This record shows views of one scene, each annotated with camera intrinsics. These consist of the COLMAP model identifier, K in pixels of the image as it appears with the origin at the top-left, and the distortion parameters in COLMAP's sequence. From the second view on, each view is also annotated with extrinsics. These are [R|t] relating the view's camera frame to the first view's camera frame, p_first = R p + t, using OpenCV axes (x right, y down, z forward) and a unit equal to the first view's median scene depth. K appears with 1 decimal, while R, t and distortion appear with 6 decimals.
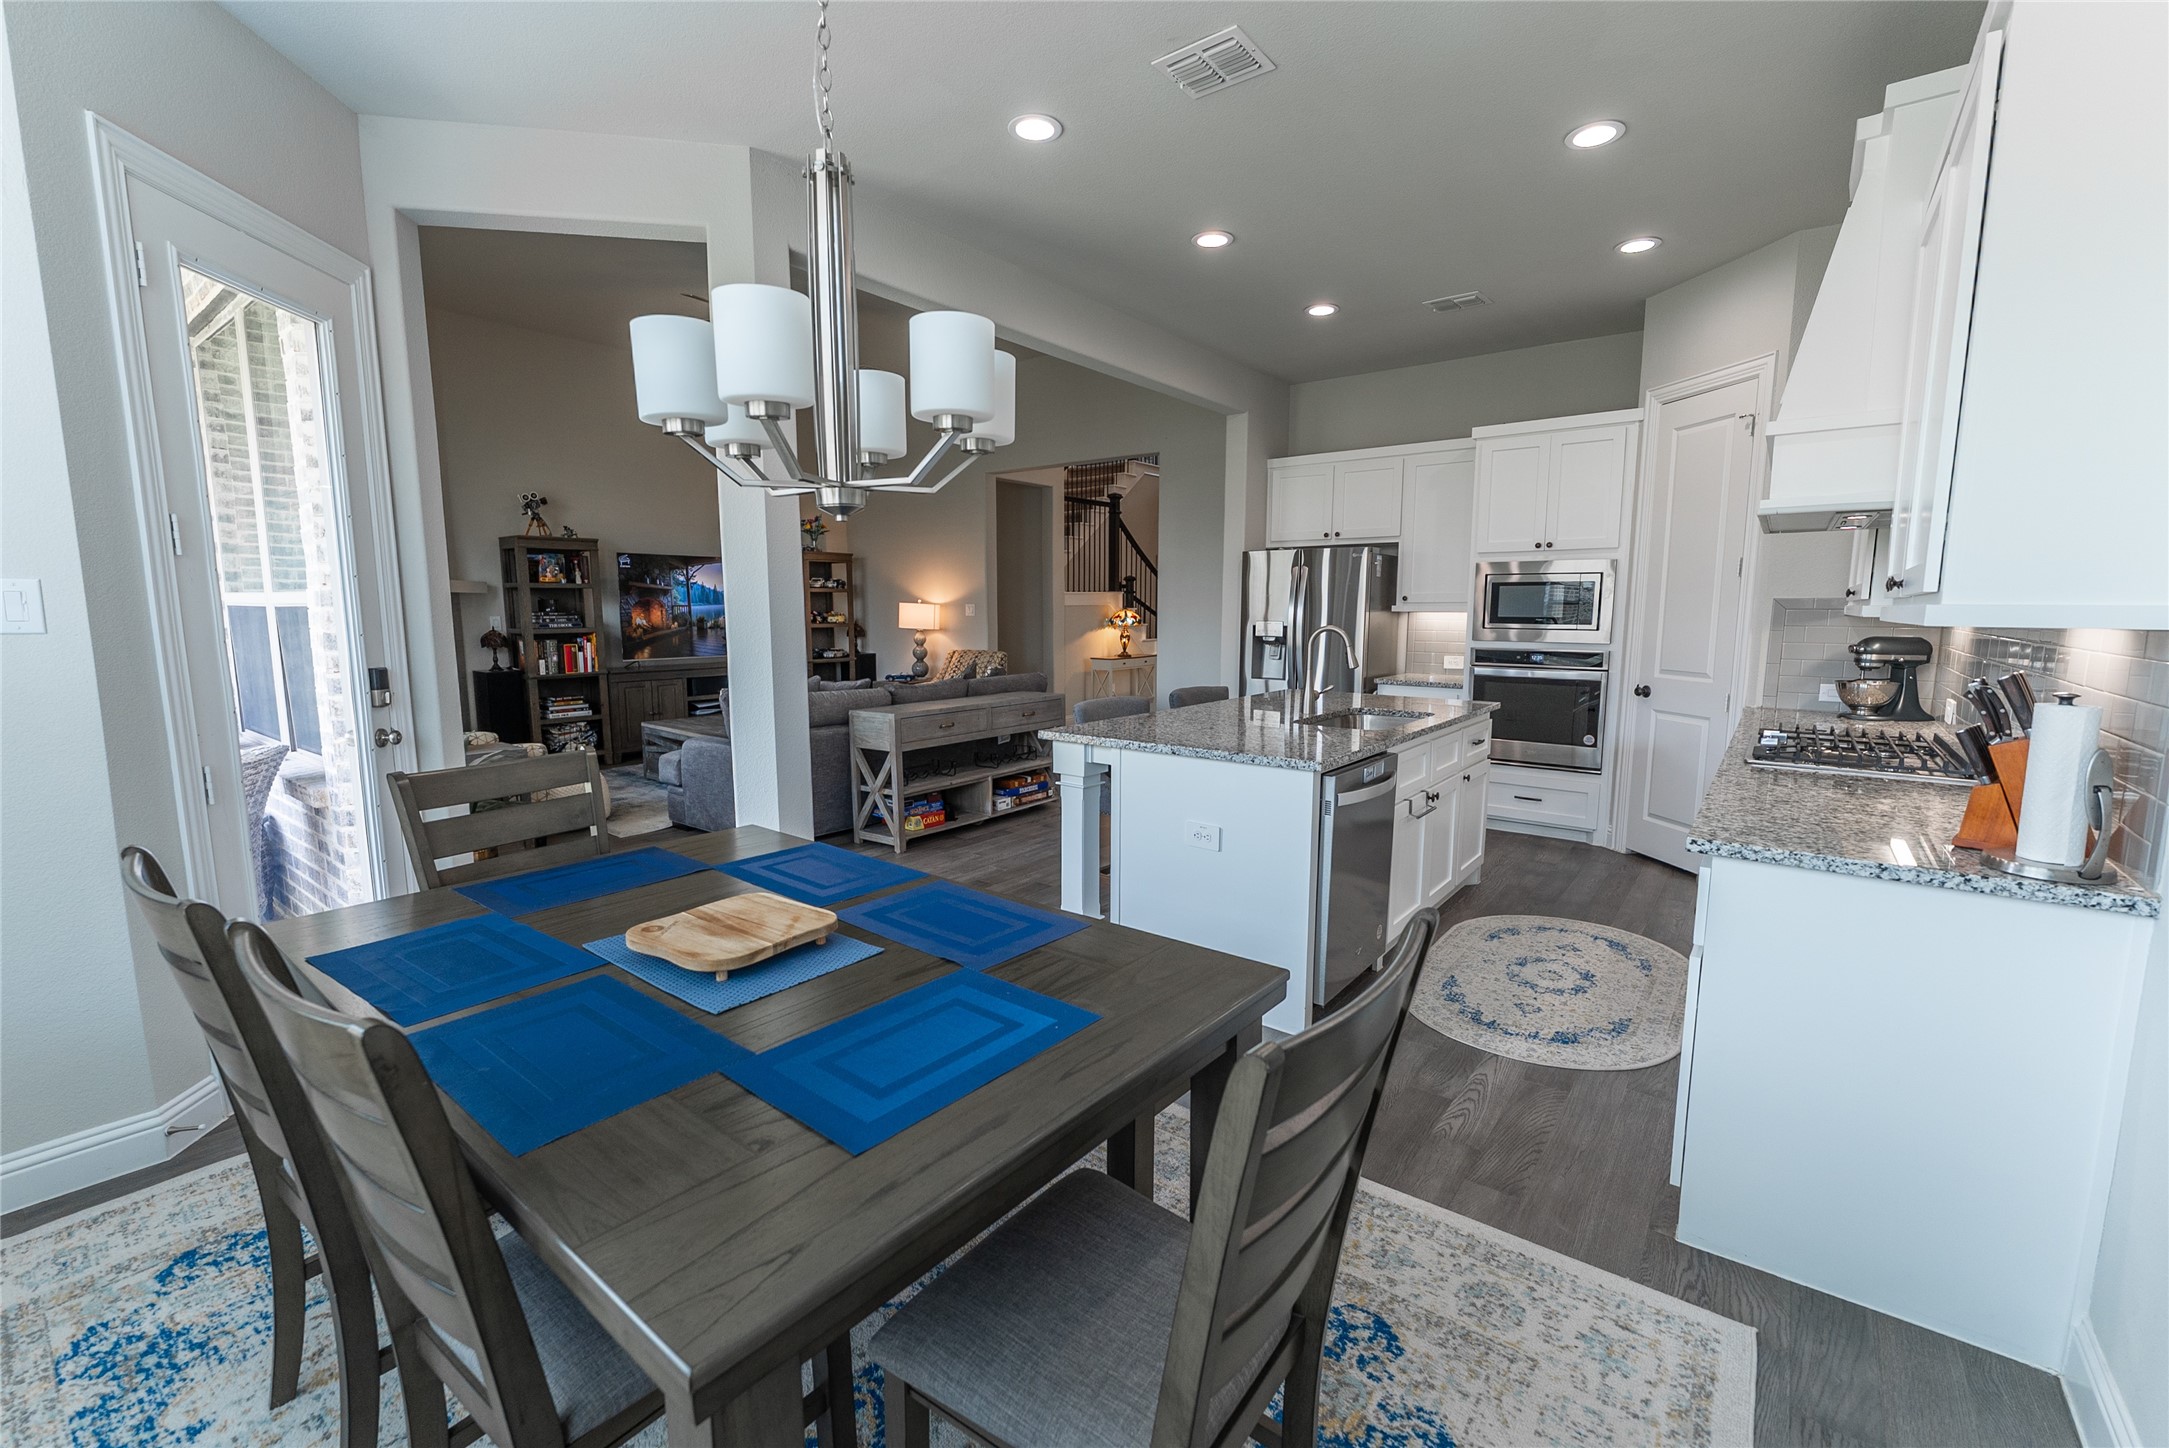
lens RADIAL K [[908.5, 0, 1088.0], [0, 908.5, 724.2], [0, 0, 1]] dist [-0.000562, -0.000136]
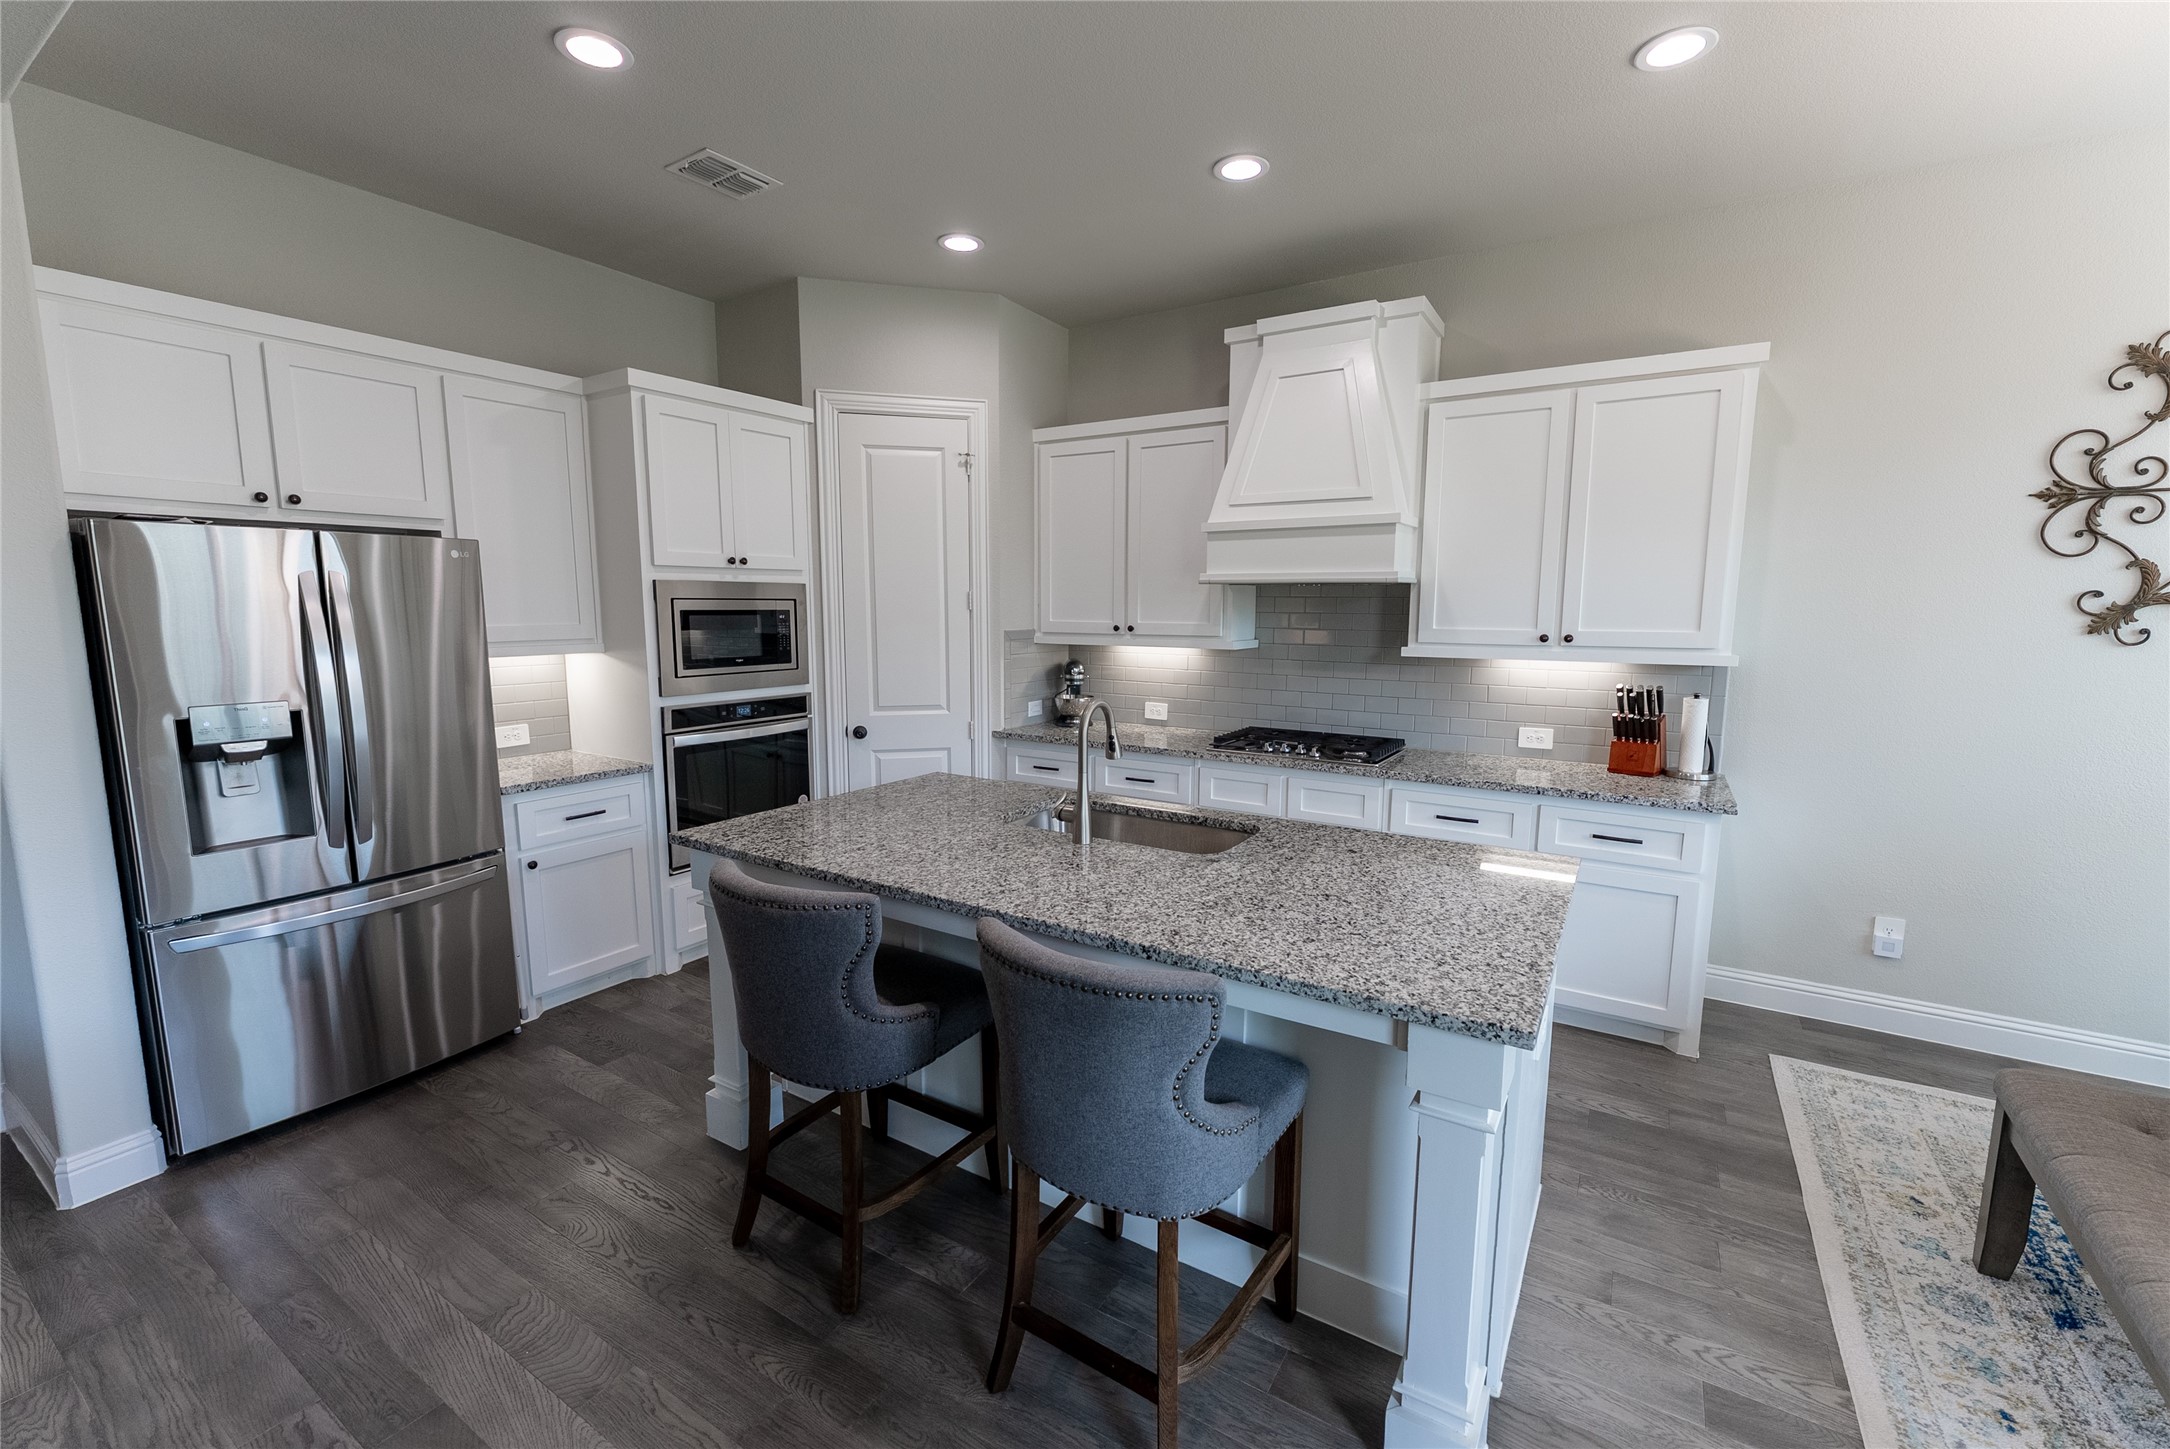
lens RADIAL K [[893.4, 0, 1085.0], [0, 893.4, 724.5], [0, 0, 1]] dist [-0.001007, -0.000686]
pose [[-0.091817, -0.136757, 0.986340, -0.188868], [0.125919, 0.980978, 0.147735, -0.097754], [-0.987782, 0.137763, -0.072850, 0.560122]]
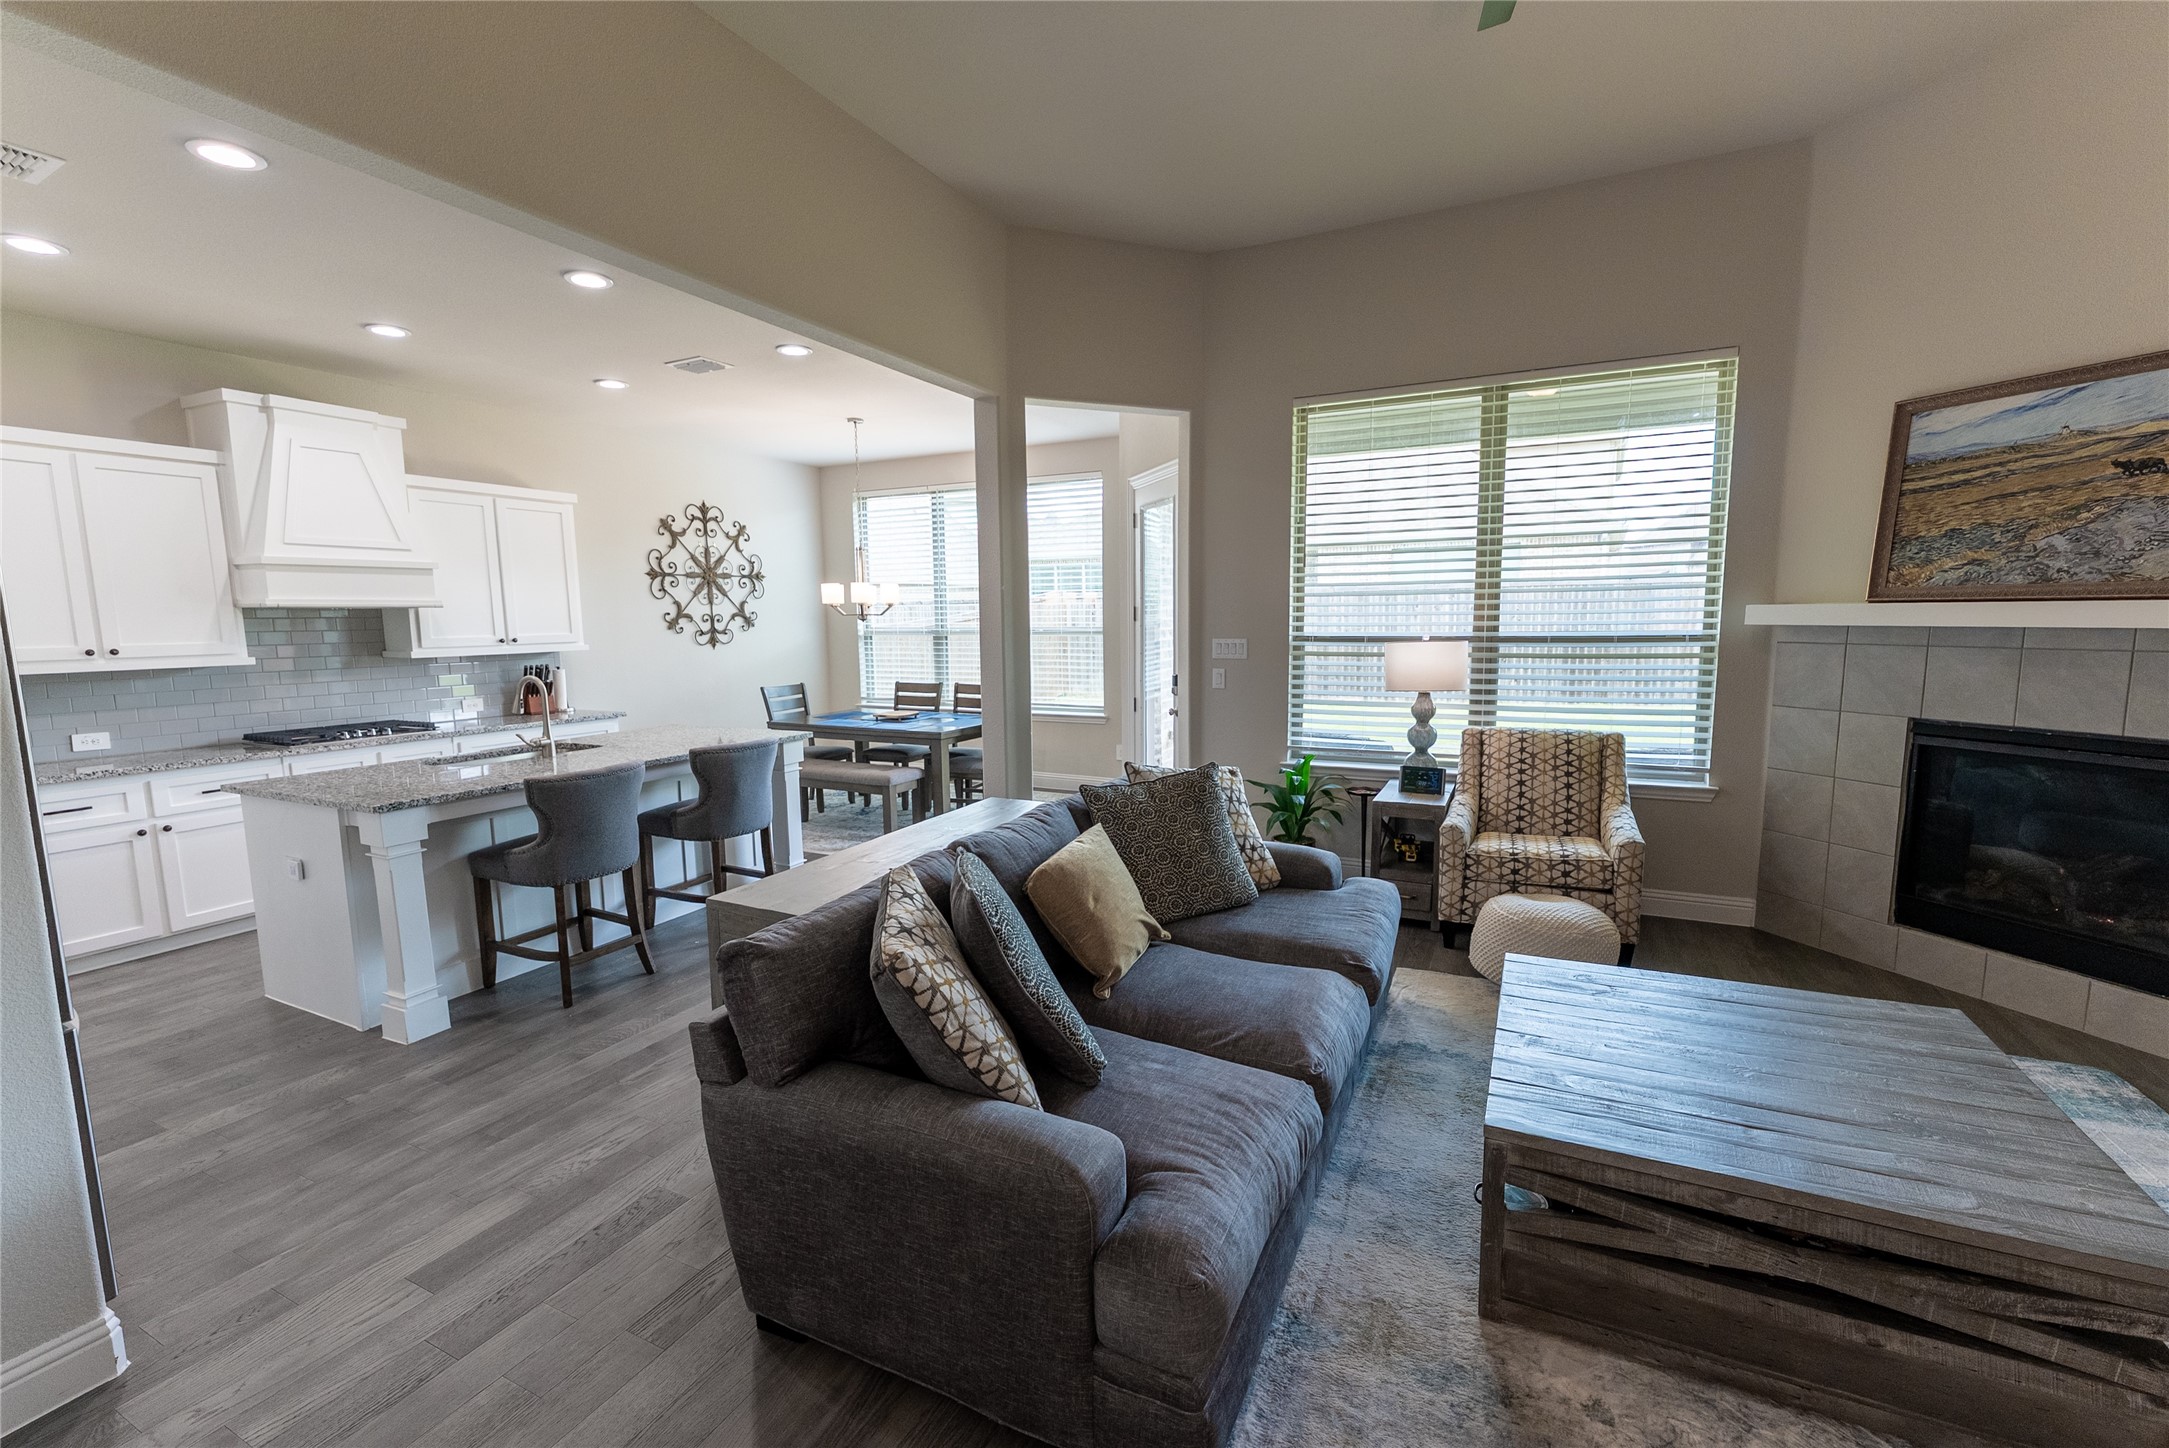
lens RADIAL K [[908.5, 0, 1088.0], [0, 908.5, 724.2], [0, 0, 1]] dist [-0.000562, -0.000136]
pose [[-0.980575, 0.033980, -0.193178, -0.096932], [-0.014839, 0.969206, 0.245806, -0.176271], [0.195582, 0.243897, -0.949875, 1.163270]]
